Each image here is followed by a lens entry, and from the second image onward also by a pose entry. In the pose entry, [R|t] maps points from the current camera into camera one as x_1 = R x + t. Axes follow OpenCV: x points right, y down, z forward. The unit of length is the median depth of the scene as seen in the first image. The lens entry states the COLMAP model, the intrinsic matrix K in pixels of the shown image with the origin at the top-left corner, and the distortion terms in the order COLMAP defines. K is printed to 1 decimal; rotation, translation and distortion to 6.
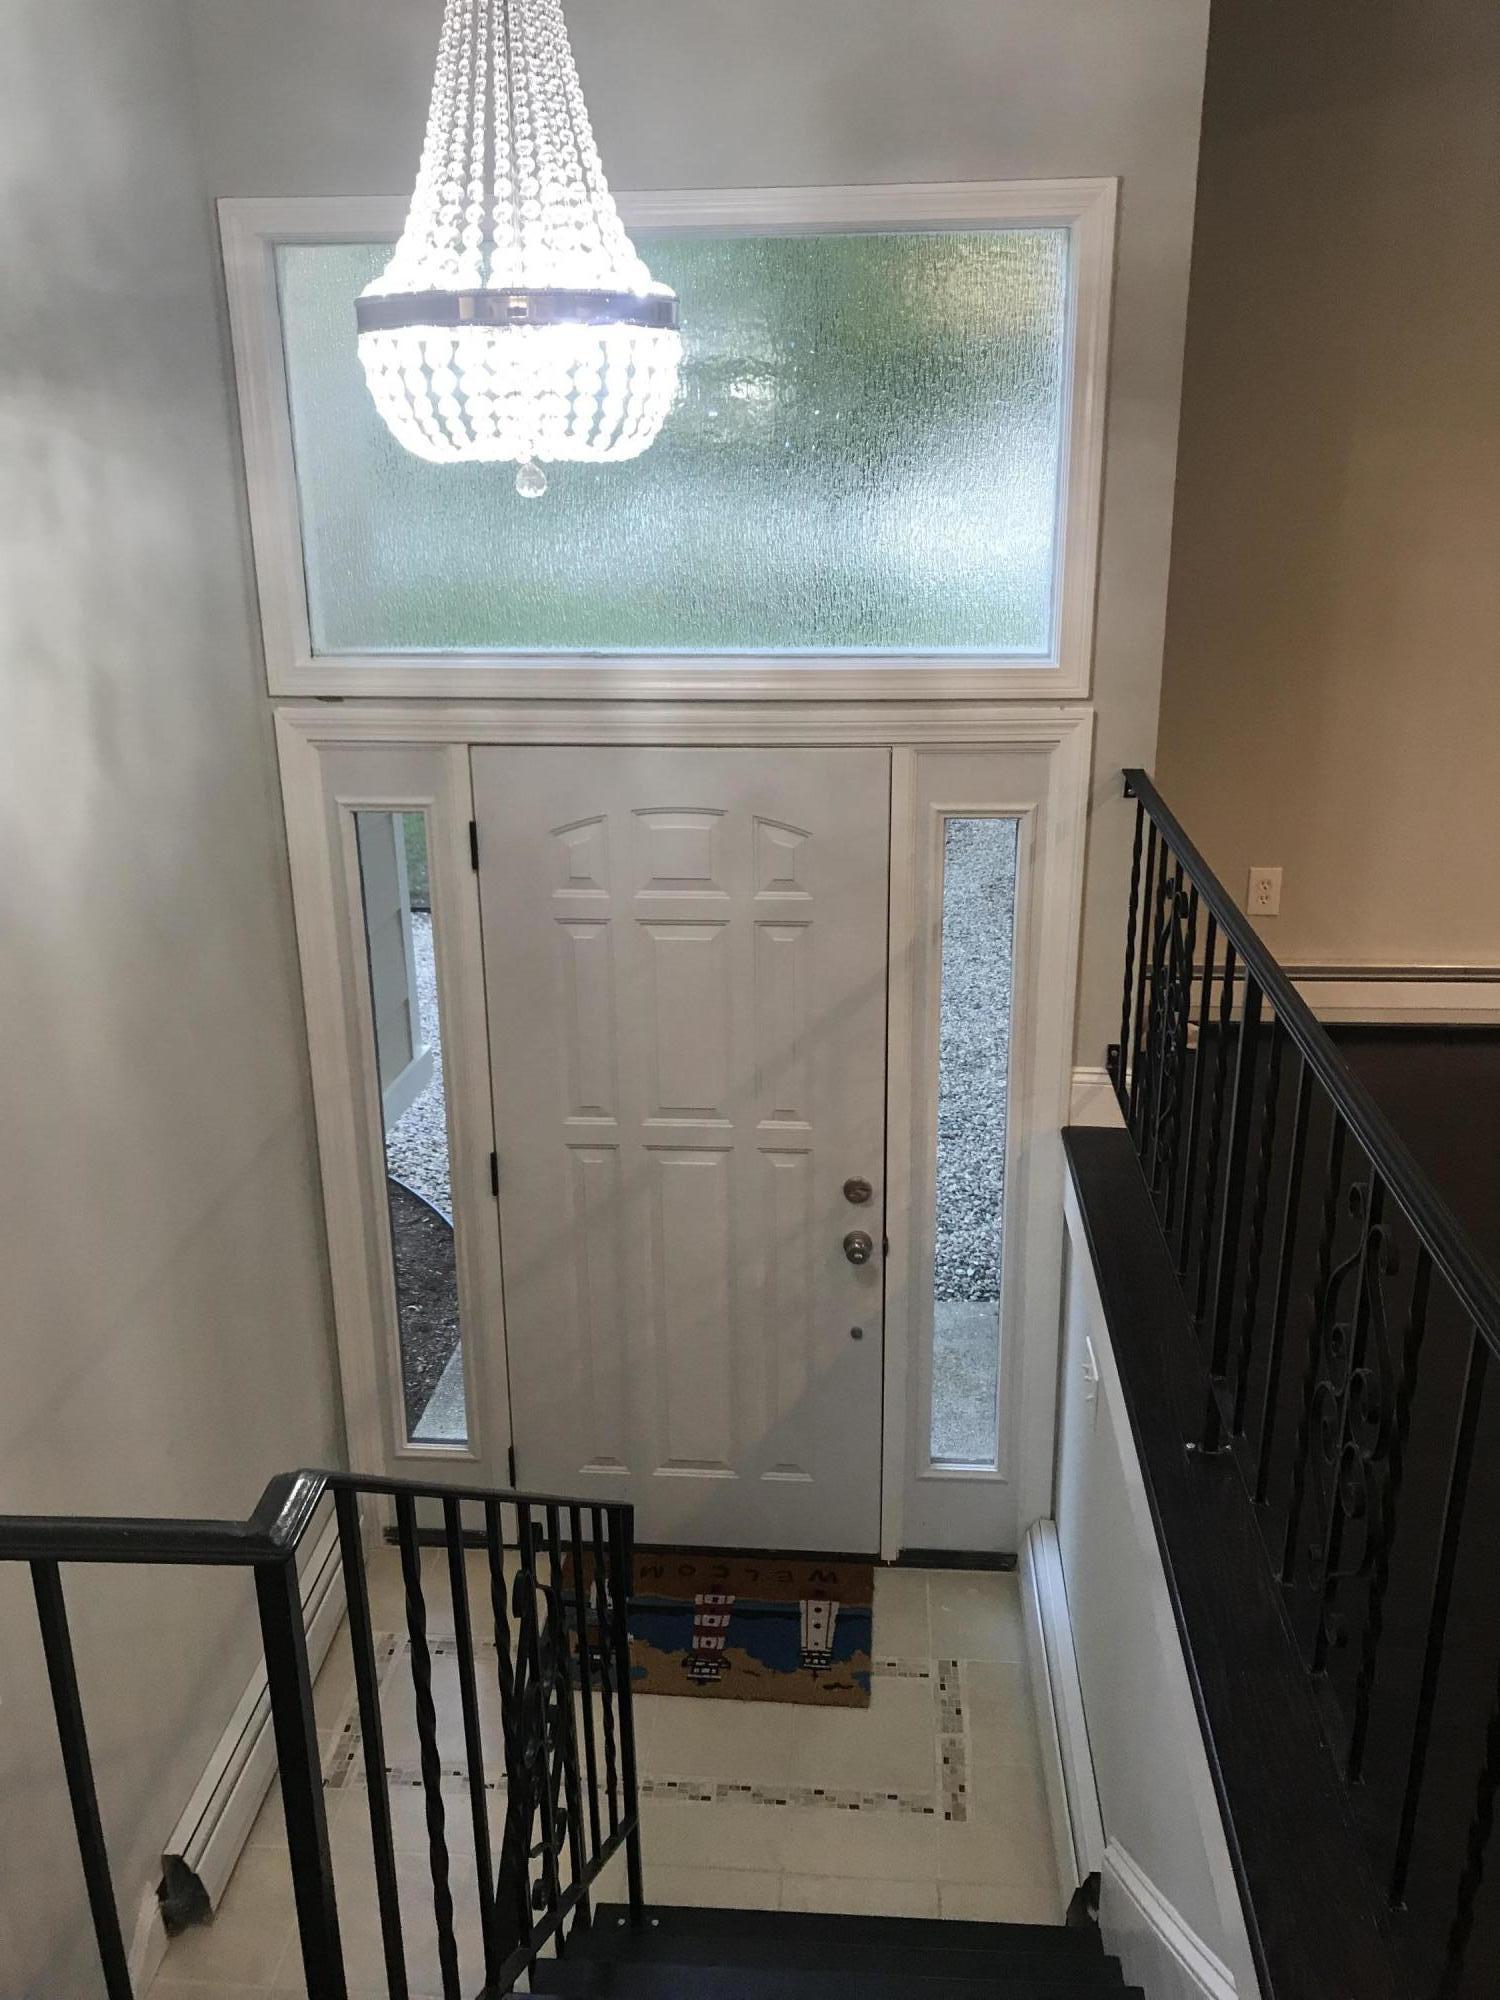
lens RADIAL K [[1673.1, 0, 746.7], [0, 1673.1, 996.4], [0, 0, 1]] dist [0.040058, -0.044137]
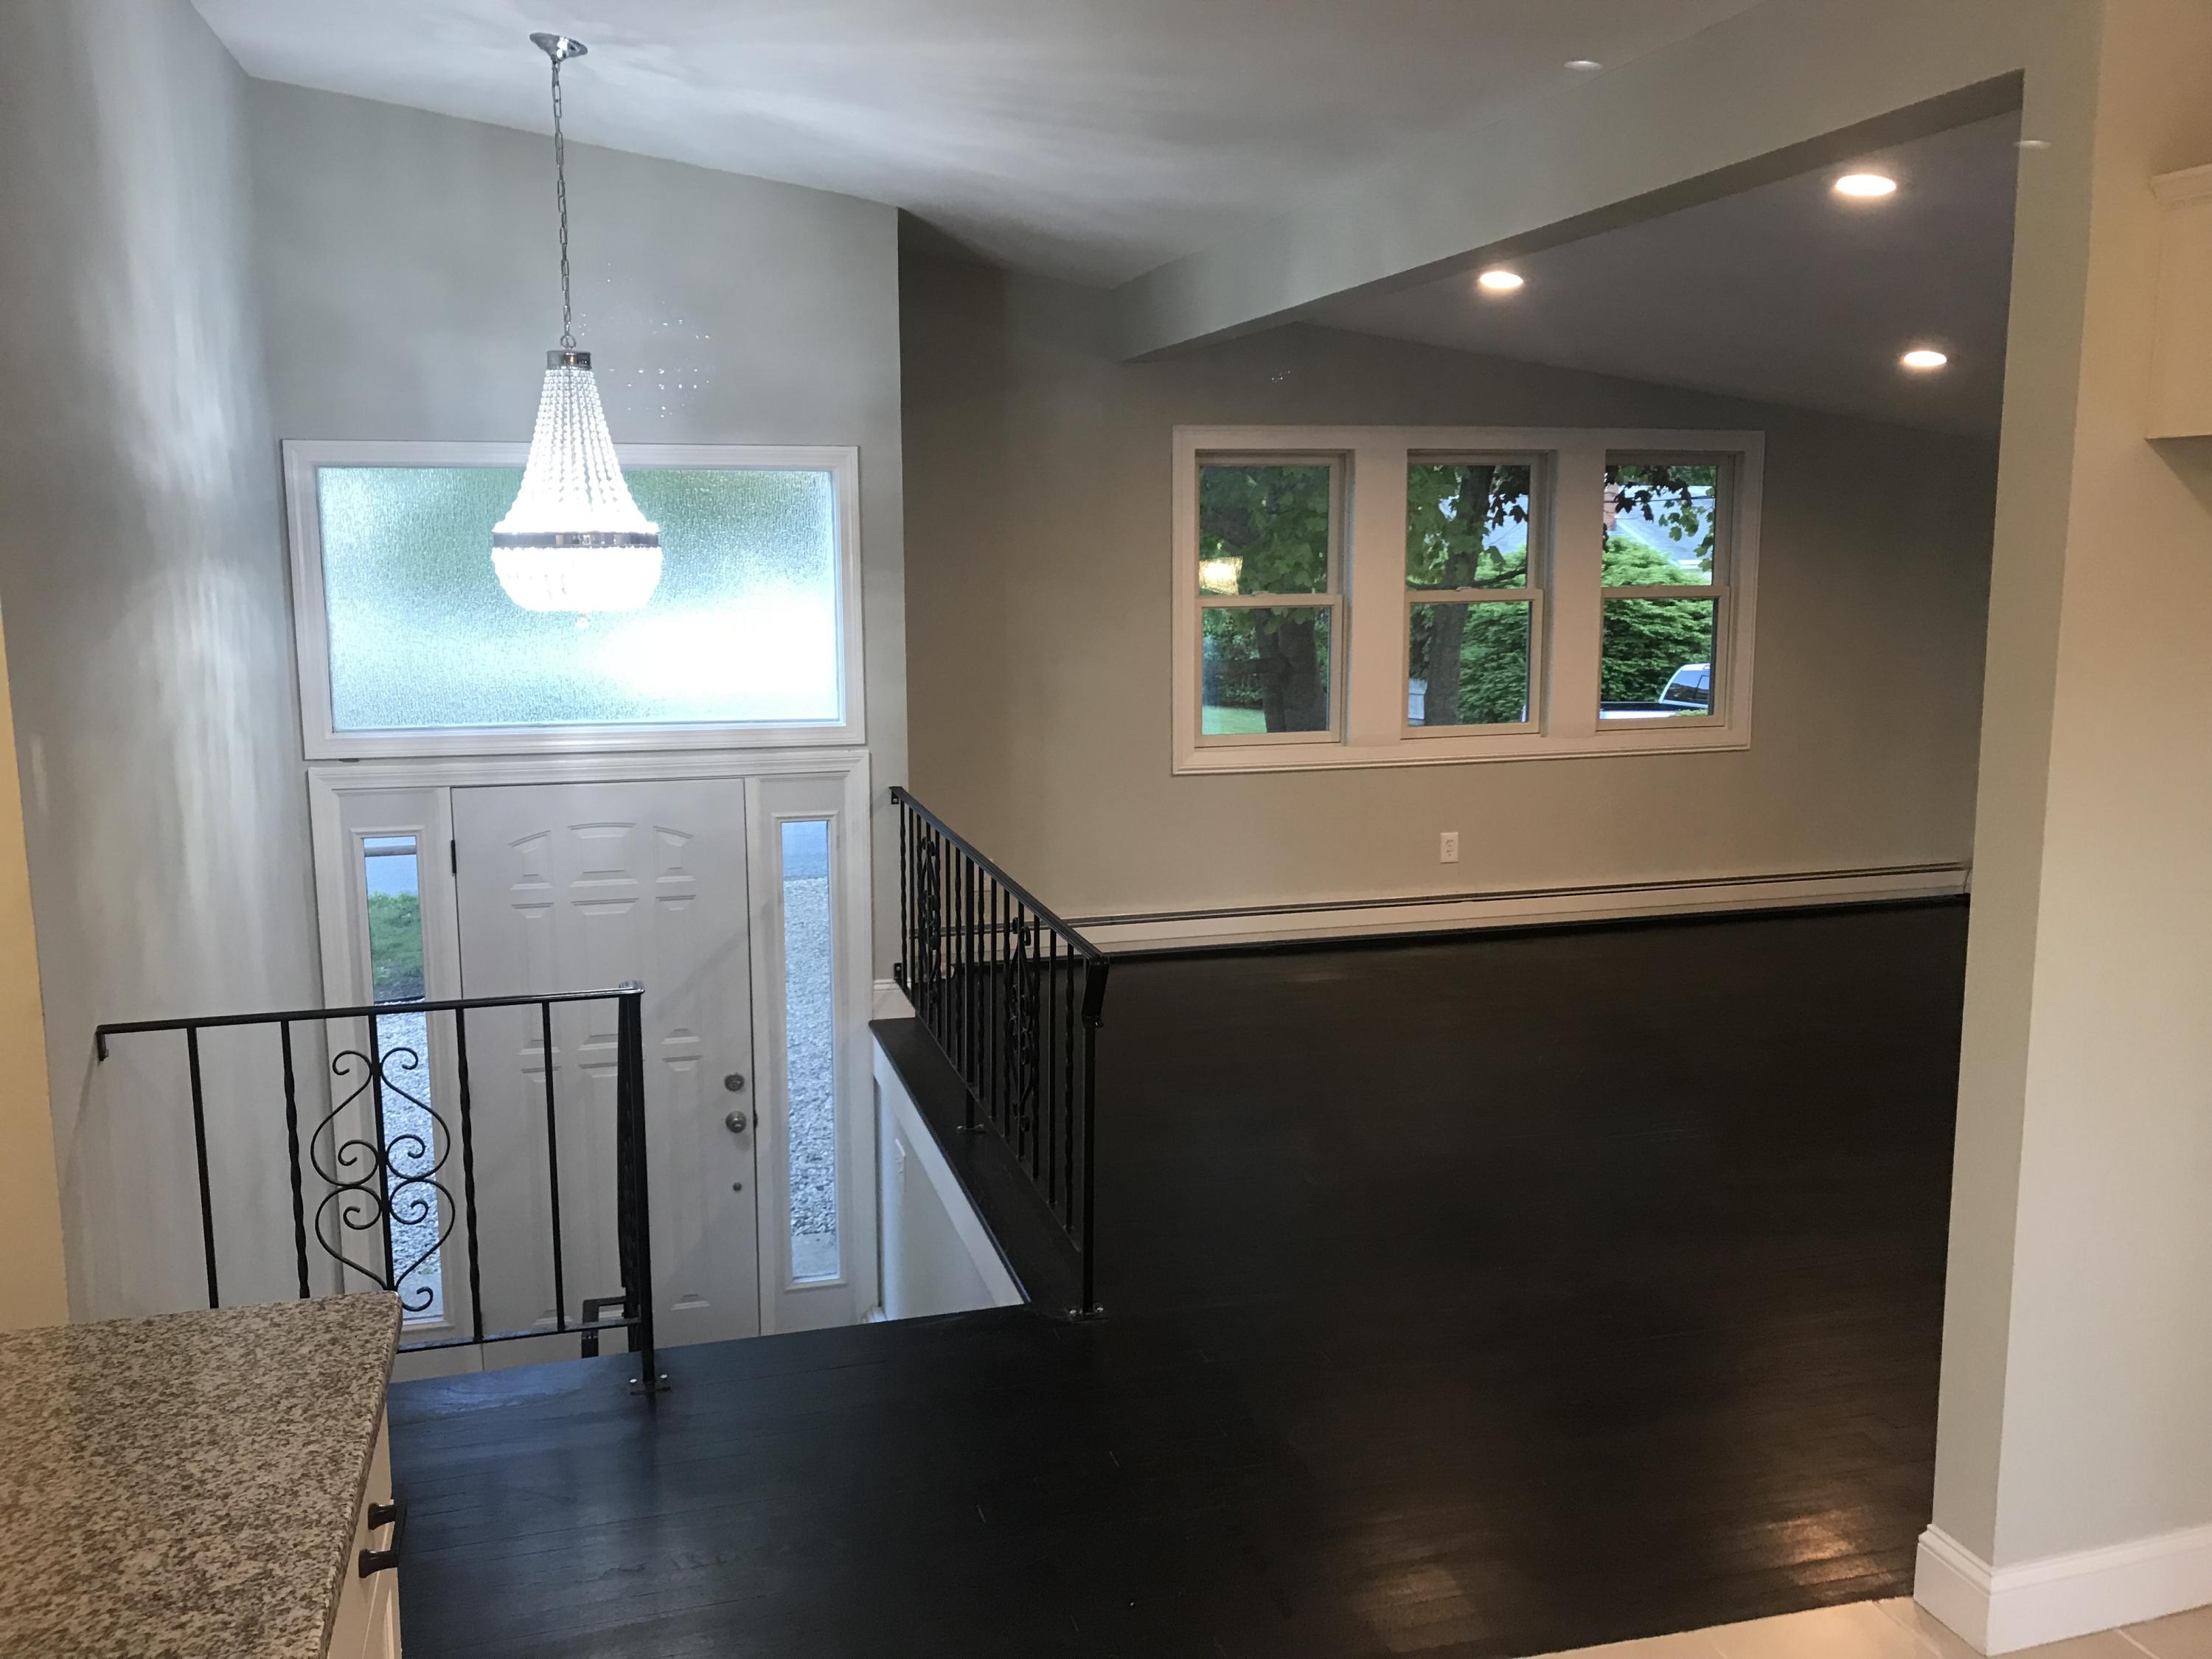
lens RADIAL K [[1850.5, 0, 1098.5], [0, 1850.5, 825.6], [0, 0, 1]] dist [0.040058, -0.044137]
pose [[0.940163, -0.041687, 0.338166, -0.187120], [0.099266, 0.982945, -0.154806, 0.193246], [-0.325946, 0.179111, 0.928267, -0.698522]]
